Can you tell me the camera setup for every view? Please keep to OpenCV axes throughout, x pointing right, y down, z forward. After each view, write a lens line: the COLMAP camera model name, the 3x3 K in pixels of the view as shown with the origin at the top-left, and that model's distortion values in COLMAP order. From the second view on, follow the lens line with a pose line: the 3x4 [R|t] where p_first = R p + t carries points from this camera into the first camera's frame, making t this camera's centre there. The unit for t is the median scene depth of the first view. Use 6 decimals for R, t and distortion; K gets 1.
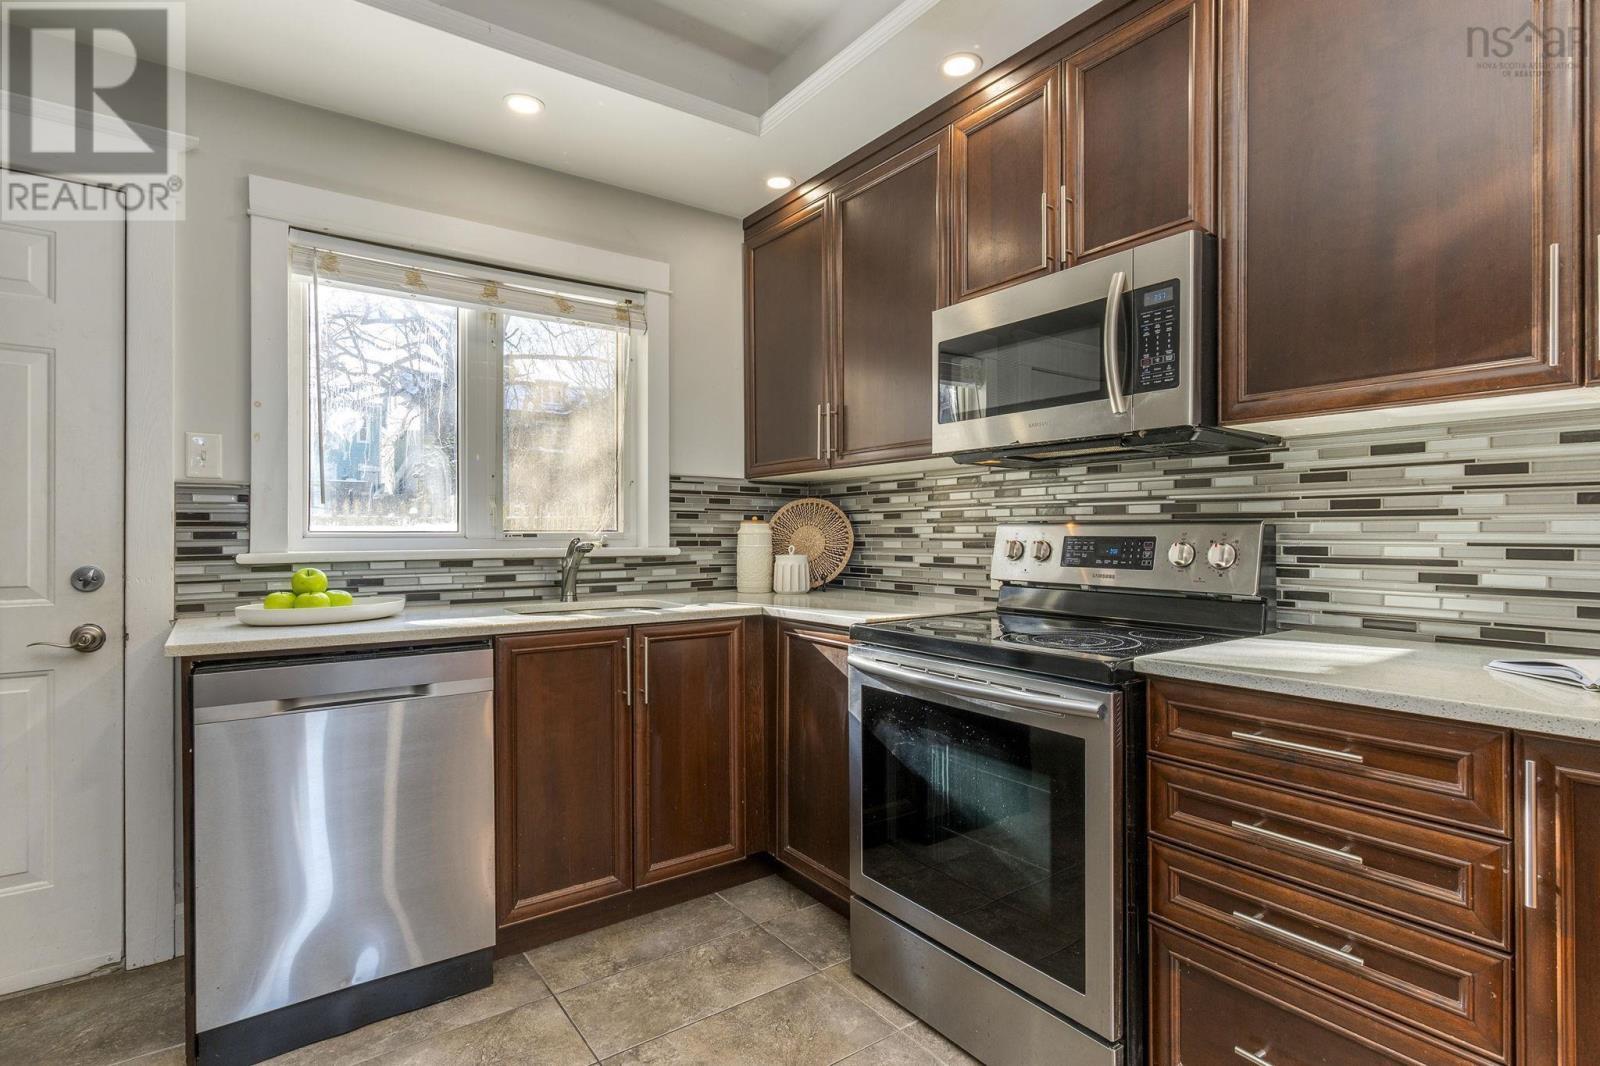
lens RADIAL K [[809.5, 0, 792.9], [0, 809.5, 525.1], [0, 0, 1]] dist [-0.000684, 0.000860]
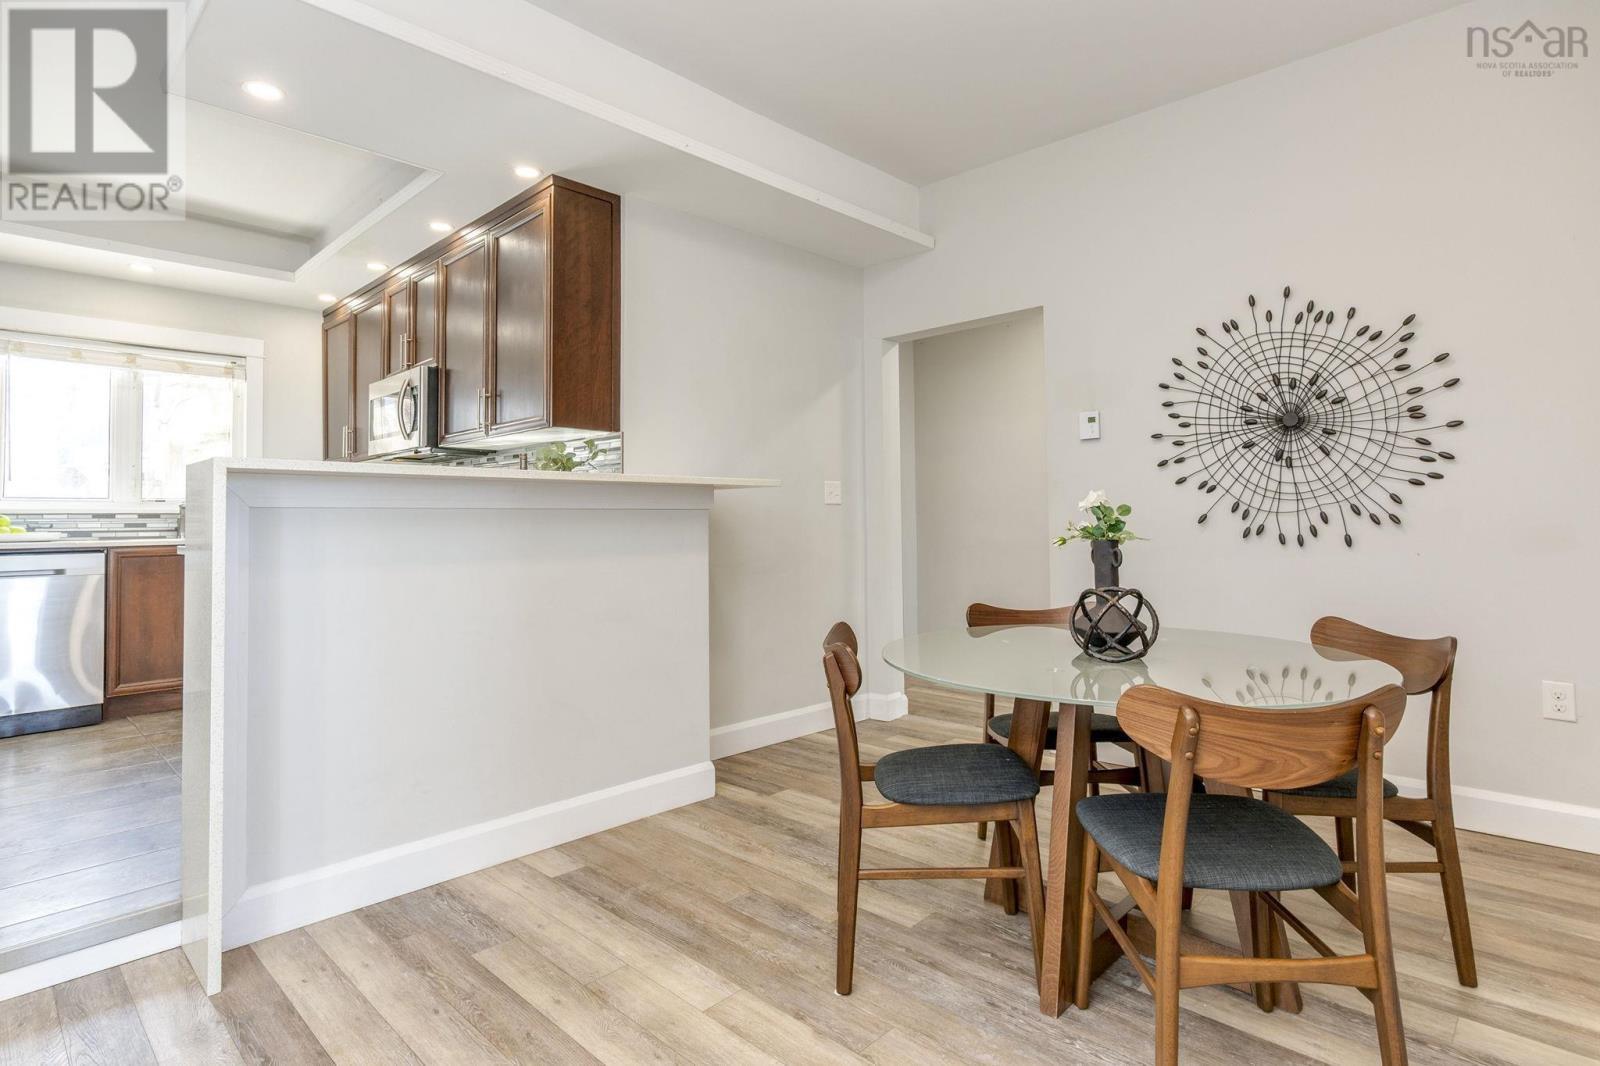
lens RADIAL K [[809.5, 0, 795.9], [0, 809.5, 498.2], [0, 0, 1]] dist [-0.000684, 0.000860]
pose [[0.983131, -0.004449, 0.182849, 0.728477], [0.008795, 0.999697, -0.022968, 0.061762], [-0.182692, 0.024189, 0.982873, -0.985418]]
